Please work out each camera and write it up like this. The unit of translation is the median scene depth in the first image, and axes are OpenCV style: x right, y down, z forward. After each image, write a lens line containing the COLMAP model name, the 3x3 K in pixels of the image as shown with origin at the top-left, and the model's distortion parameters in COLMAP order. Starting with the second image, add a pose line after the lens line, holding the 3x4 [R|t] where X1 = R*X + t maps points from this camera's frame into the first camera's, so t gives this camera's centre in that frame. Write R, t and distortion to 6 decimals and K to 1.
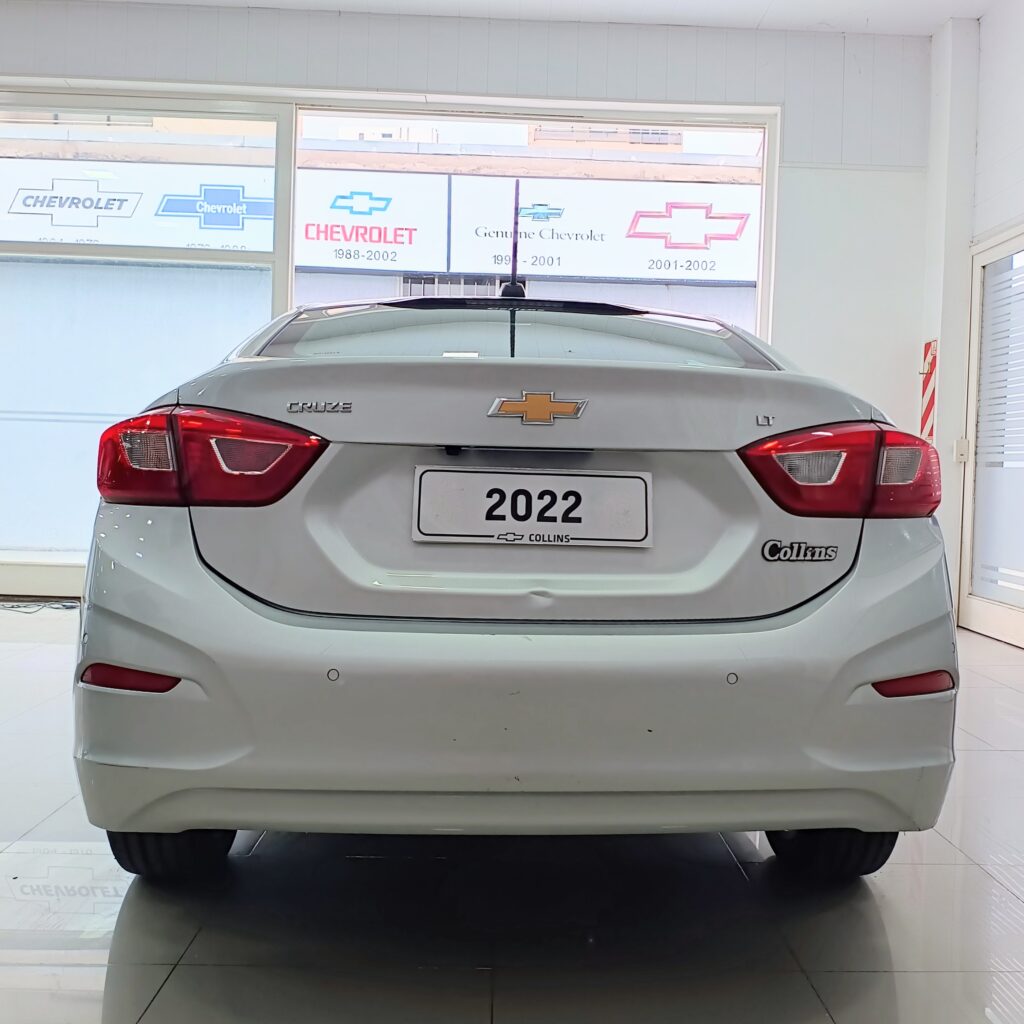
lens RADIAL K [[1133.1, 0, 534.4], [0, 1133.1, 504.2], [0, 0, 1]] dist [0.017023, -0.050517]
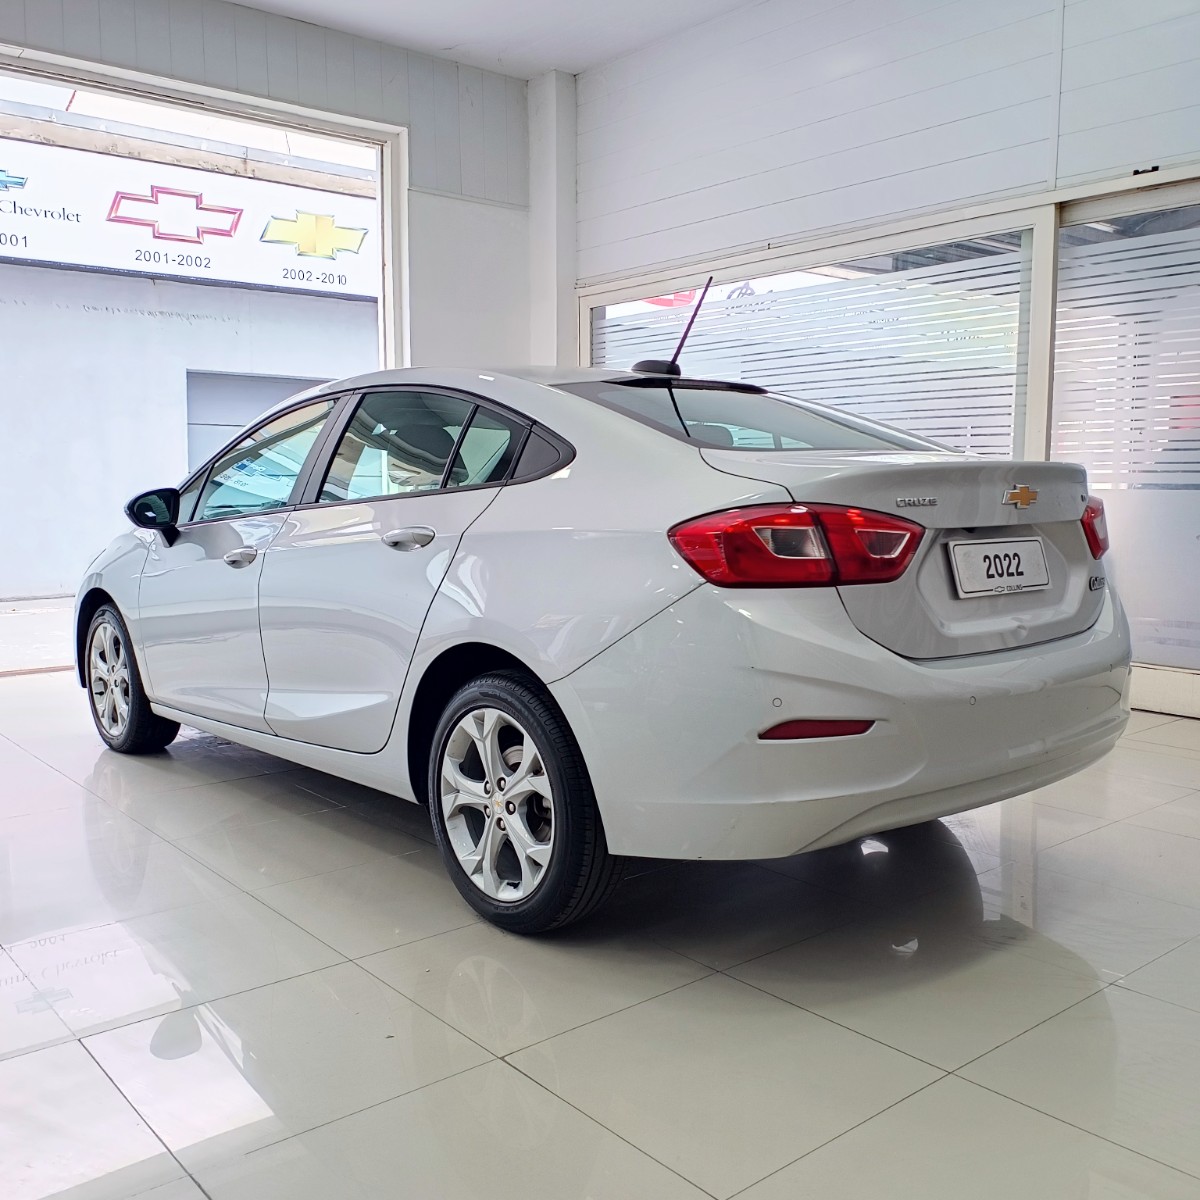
lens RADIAL K [[1190.4, 0, 606.2], [0, 1190.4, 599.9], [0, 0, 1]] dist [0.066258, -0.090258]
pose [[0.793366, -0.087573, 0.602413, -0.227738], [0.038455, 0.994832, 0.093975, -0.020296], [-0.607529, -0.051391, 0.792633, 0.020666]]
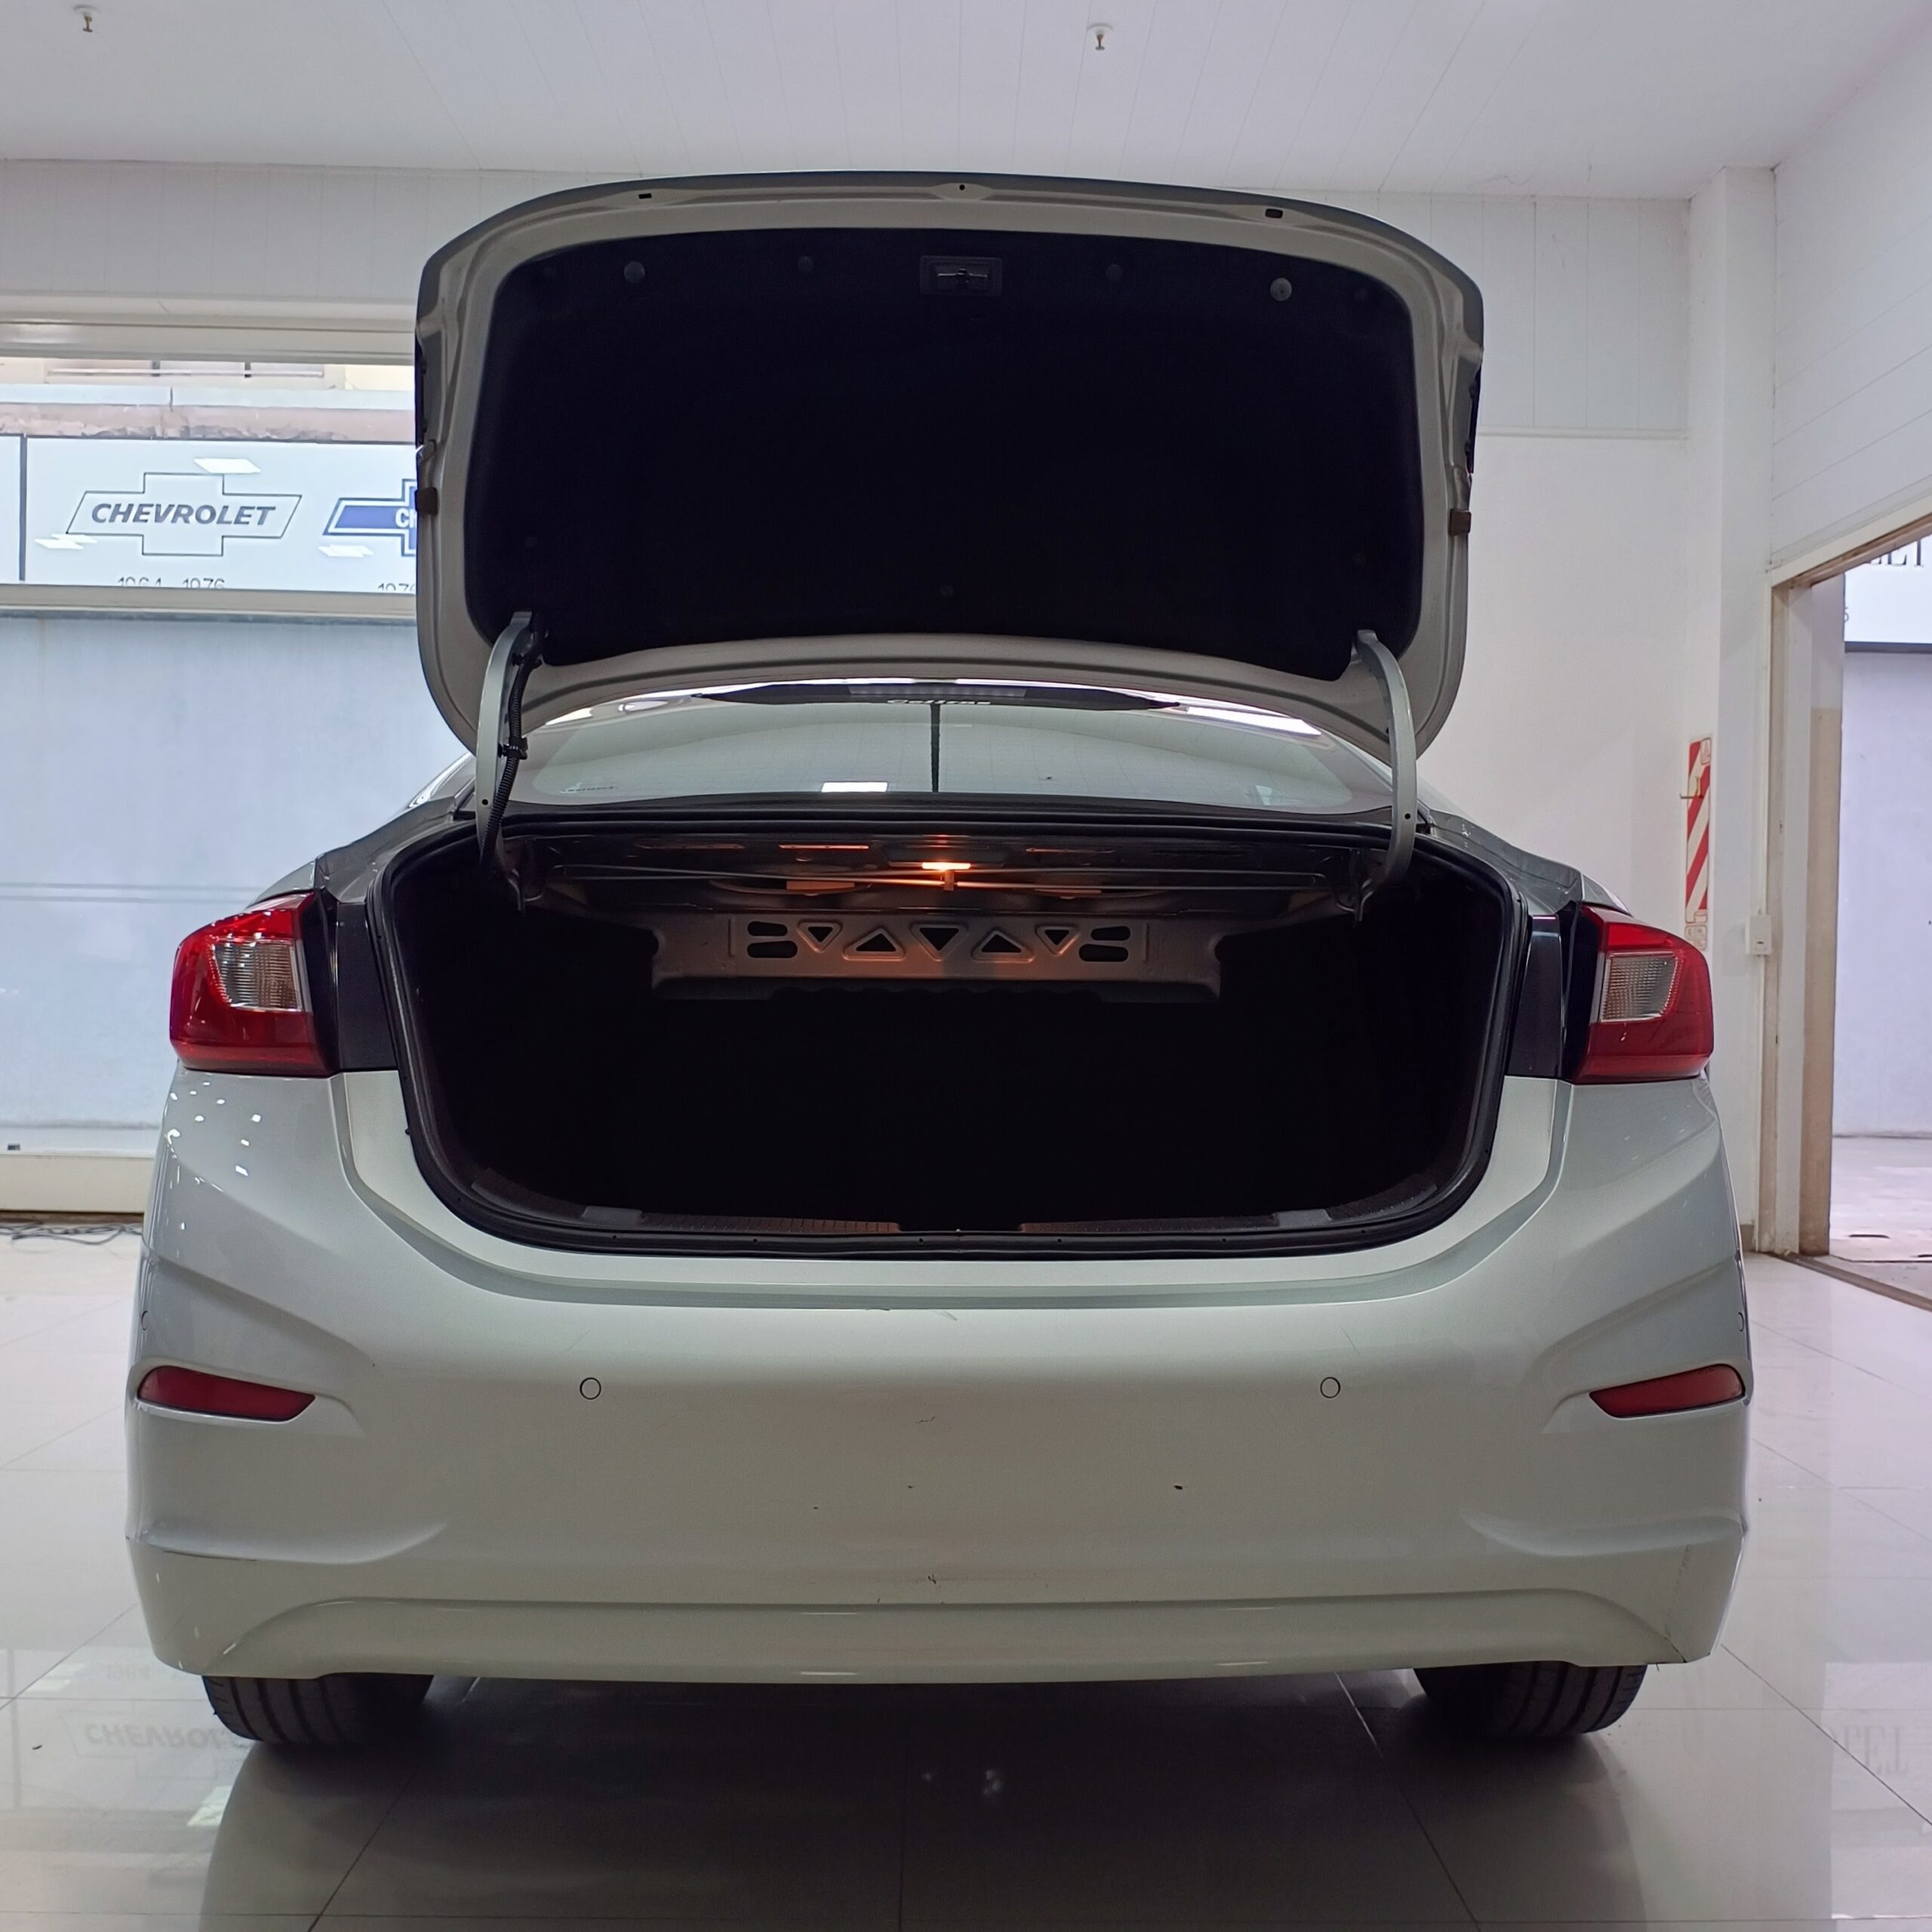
lens RADIAL K [[2012.9, 0, 974.0], [0, 2012.9, 971.9], [0, 0, 1]] dist [0.000740, -0.024077]
pose [[0.999828, -0.011322, -0.014663, 0.003619], [0.010893, 0.999519, -0.029022, -0.003078], [0.014985, 0.028857, 0.999471, 0.005641]]
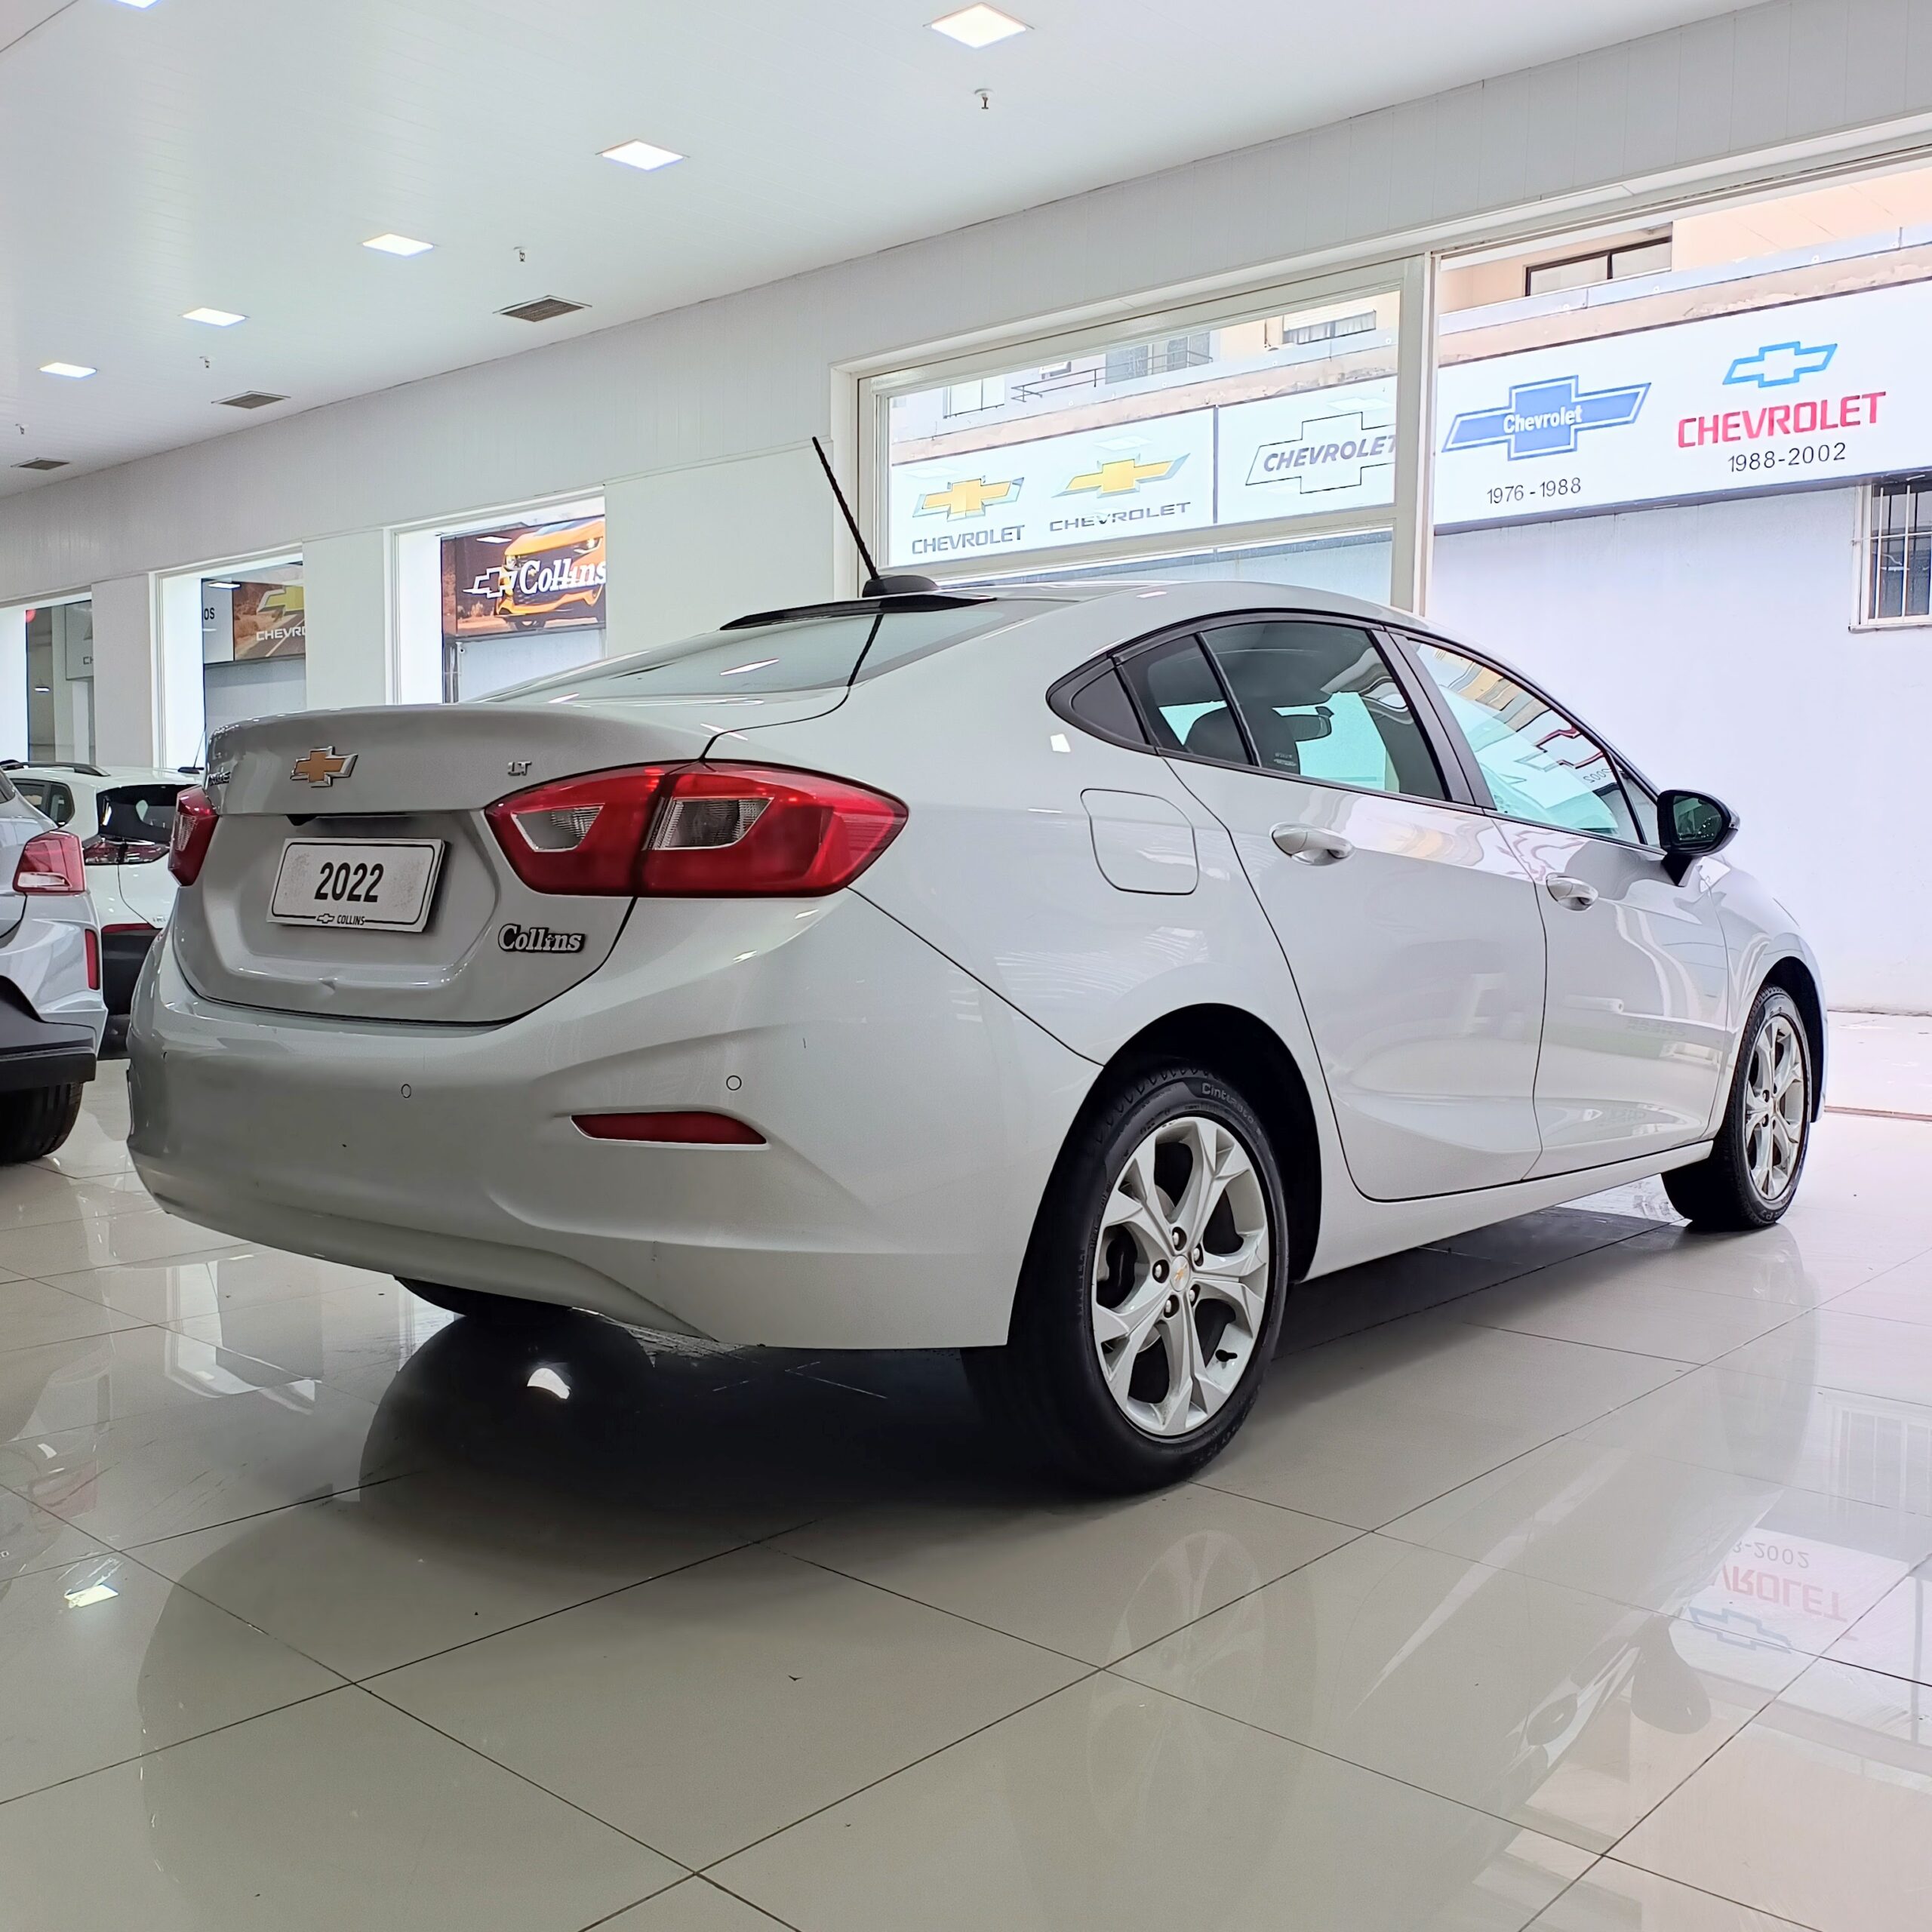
lens RADIAL K [[1916.5, 0, 976.0], [0, 1916.5, 965.8], [0, 0, 1]] dist [0.066258, -0.090258]
pose [[0.717975, 0.019437, -0.695797, 0.238004], [-0.002984, 0.999687, 0.024847, 0.004732], [0.696062, -0.015763, 0.717809, 0.050112]]
